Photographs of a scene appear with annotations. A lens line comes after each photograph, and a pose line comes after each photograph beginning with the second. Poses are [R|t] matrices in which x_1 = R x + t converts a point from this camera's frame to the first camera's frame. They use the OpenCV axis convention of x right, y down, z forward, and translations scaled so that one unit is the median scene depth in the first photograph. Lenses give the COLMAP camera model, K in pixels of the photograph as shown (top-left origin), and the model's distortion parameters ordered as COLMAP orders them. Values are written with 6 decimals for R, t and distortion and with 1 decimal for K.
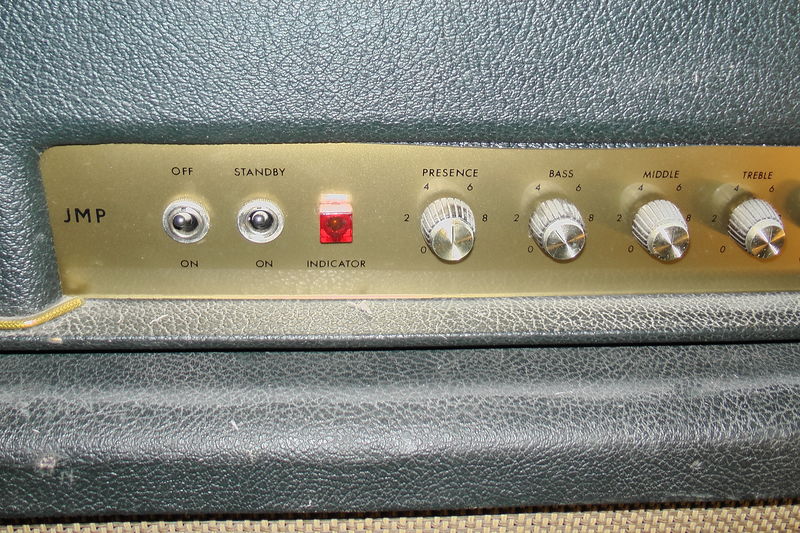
lens RADIAL K [[786.2, 0, 400.0], [0, 786.2, 266.5], [0, 0, 1]] dist [-0.128408, -0.002225]
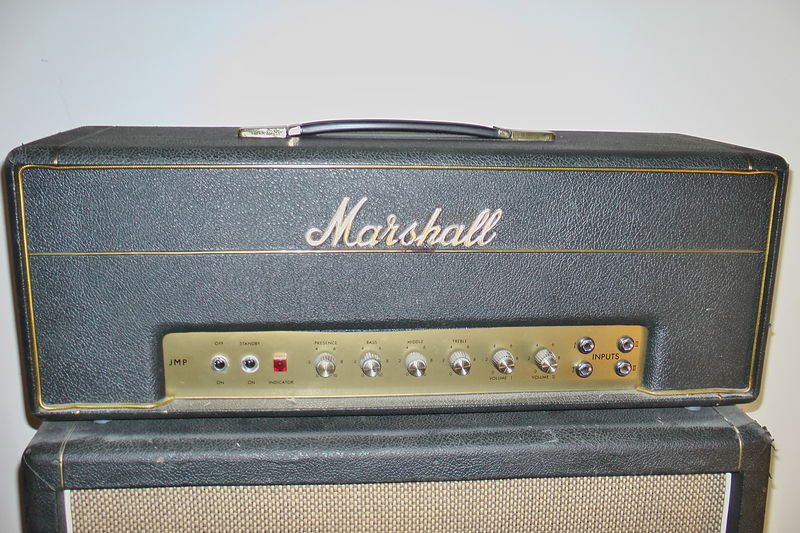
lens RADIAL K [[786.2, 0, 400.0], [0, 786.2, 266.5], [0, 0, 1]] dist [-0.128408, -0.002225]
pose [[0.999609, -0.026383, 0.009291, 0.283391], [0.027906, 0.963249, -0.267158, 0.322213], [-0.001901, 0.267313, 0.963608, -1.473590]]
